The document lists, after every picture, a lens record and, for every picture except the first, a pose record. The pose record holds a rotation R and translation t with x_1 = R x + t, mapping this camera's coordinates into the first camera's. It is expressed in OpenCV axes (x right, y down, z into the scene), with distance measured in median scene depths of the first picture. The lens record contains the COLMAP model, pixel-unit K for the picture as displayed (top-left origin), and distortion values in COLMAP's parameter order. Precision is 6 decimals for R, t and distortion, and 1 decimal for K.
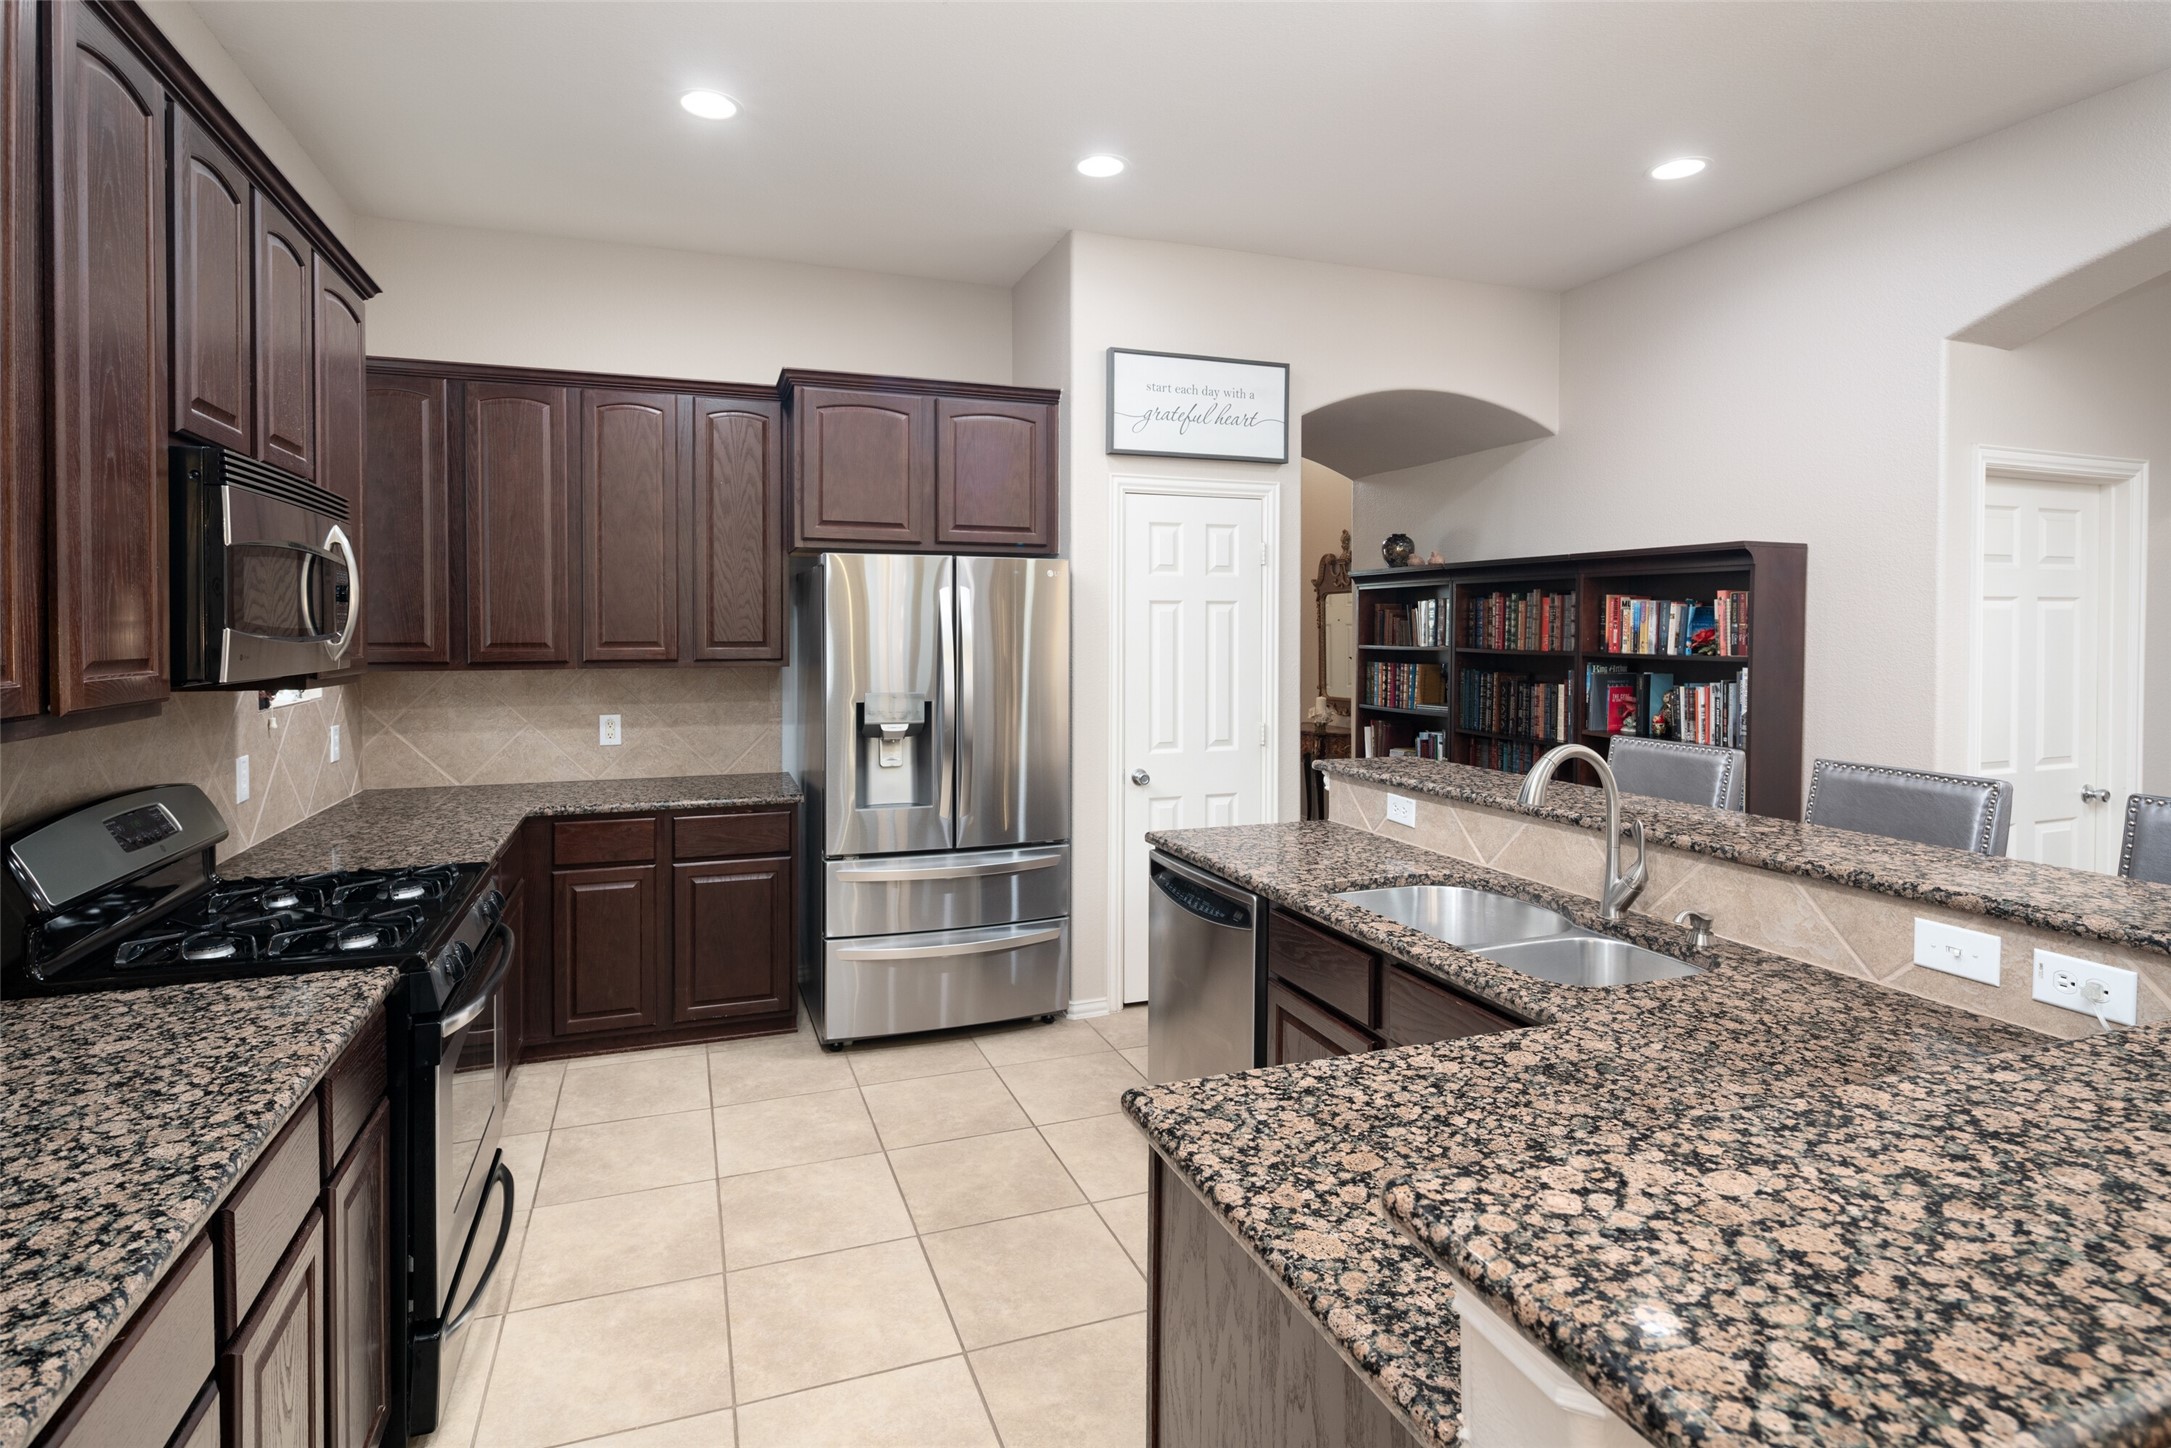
lens RADIAL K [[1043.6, 0, 1077.9], [0, 1043.6, 645.8], [0, 0, 1]] dist [0.002471, -0.002449]
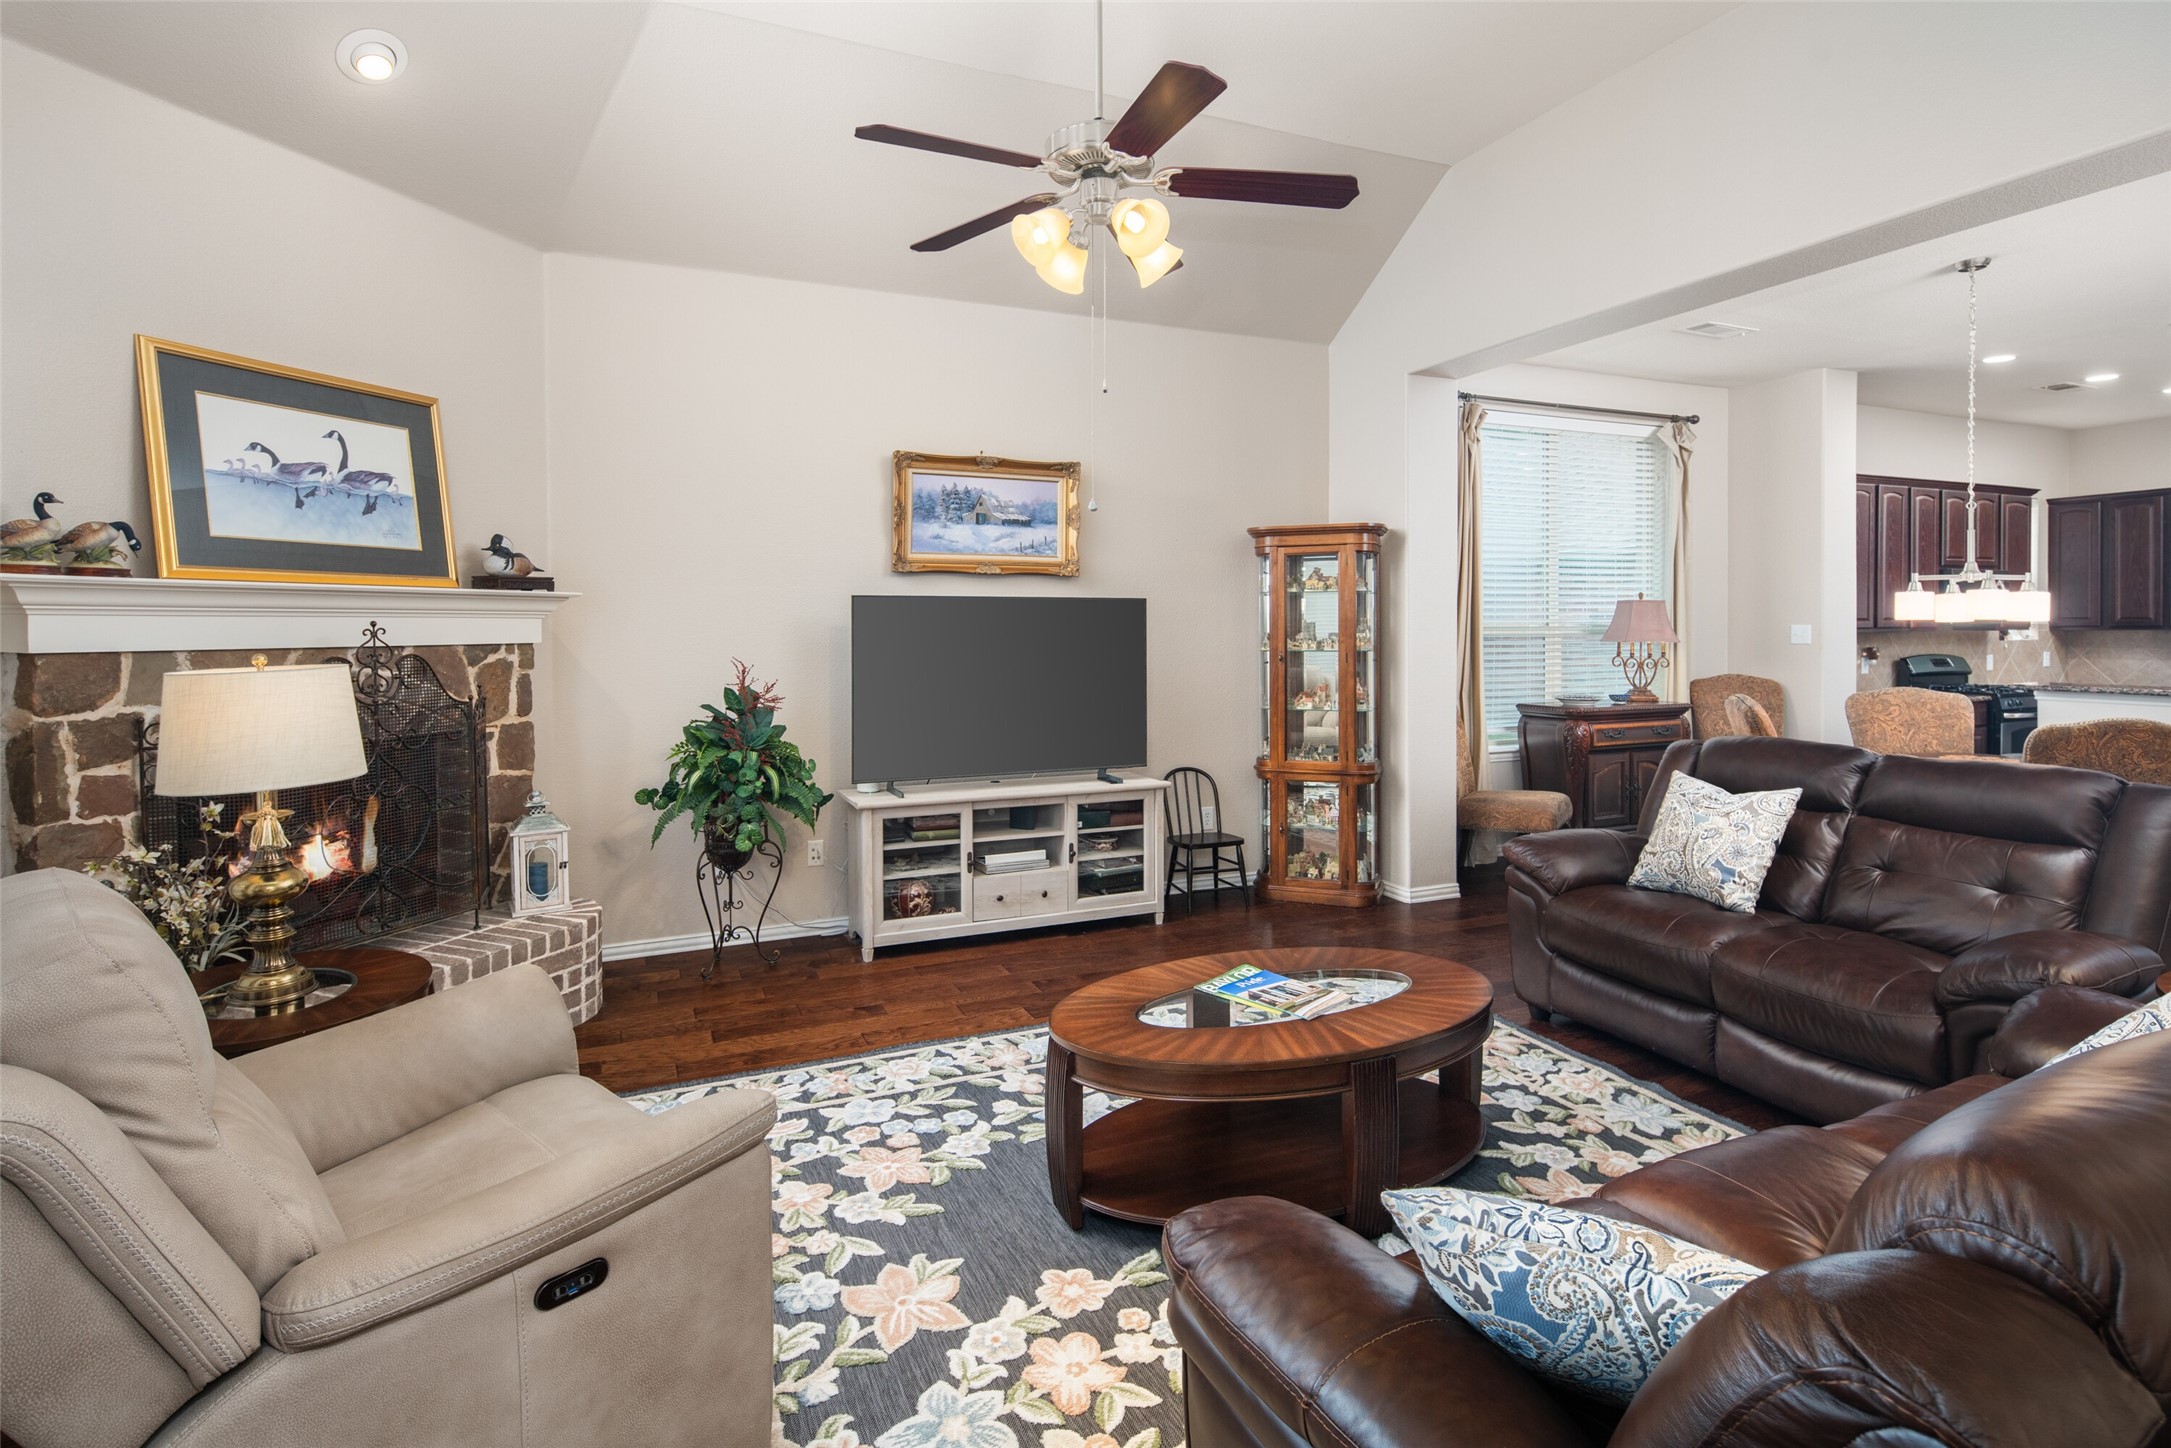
lens RADIAL K [[1043.6, 0, 1062.5], [0, 1043.6, 634.3], [0, 0, 1]] dist [0.002471, -0.002449]
pose [[0.020513, 0.004281, -0.999780, 1.509515], [-0.008937, 0.999952, 0.004098, 0.041995], [0.999750, 0.008851, 0.020550, -1.210454]]
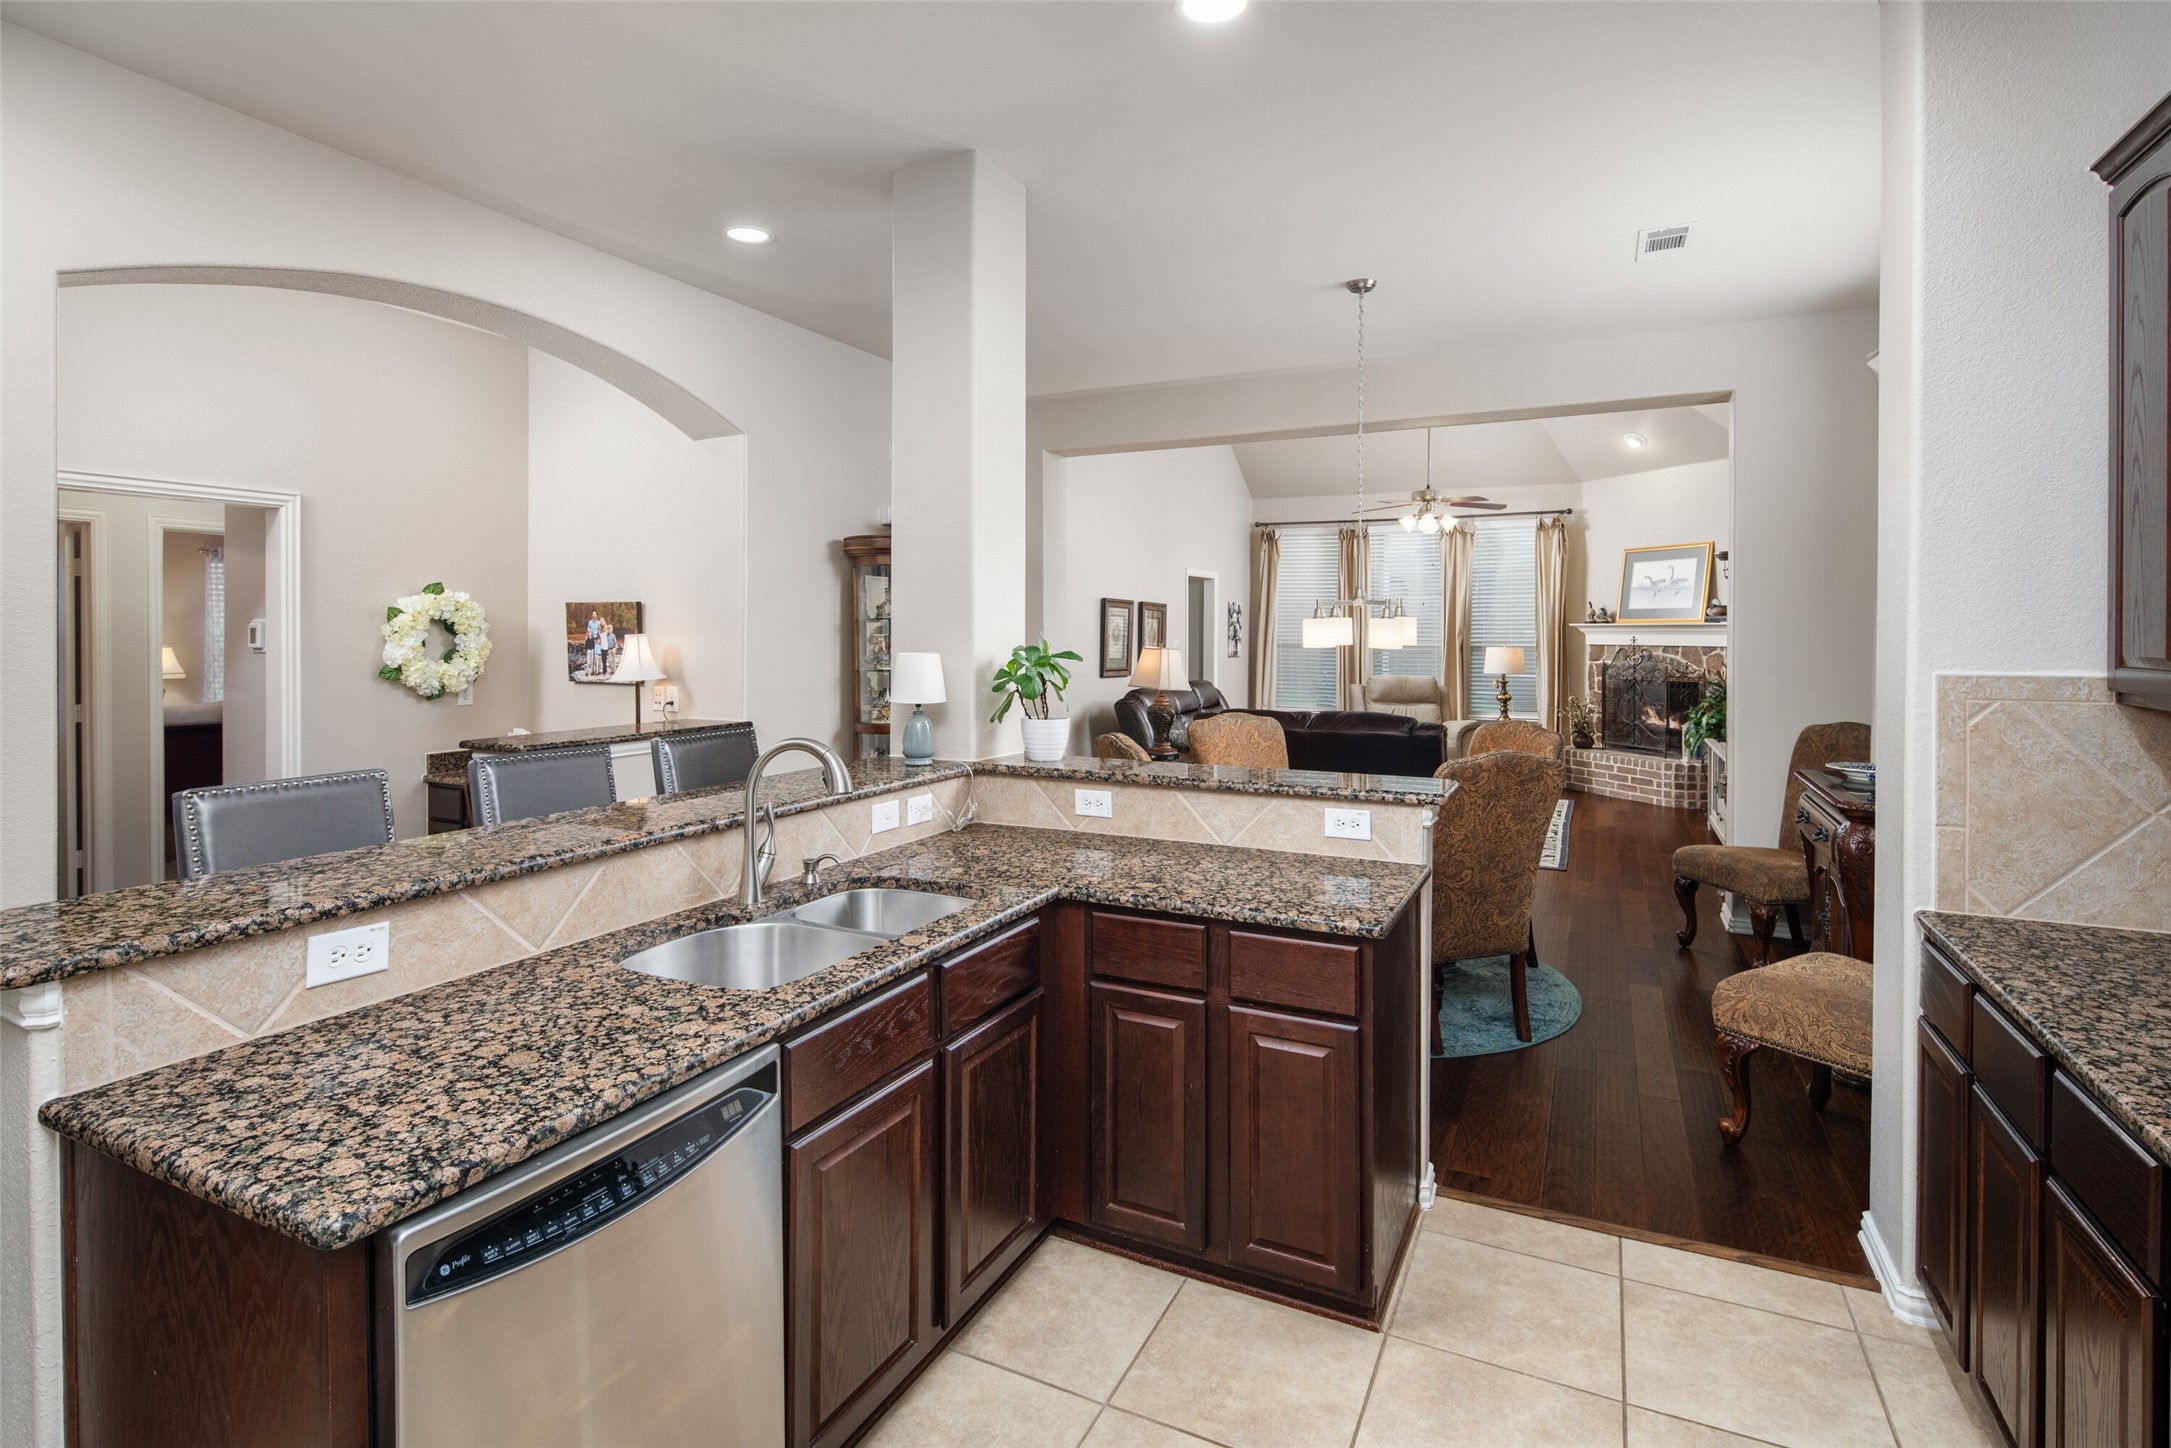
lens RADIAL K [[1043.6, 0, 1095.7], [0, 1043.6, 642.4], [0, 0, 1]] dist [0.002471, -0.002449]
pose [[-0.685276, -0.011367, 0.728195, -0.290371], [0.008268, 0.999692, 0.023387, -0.014461], [-0.728237, 0.022047, -0.684971, 0.863344]]
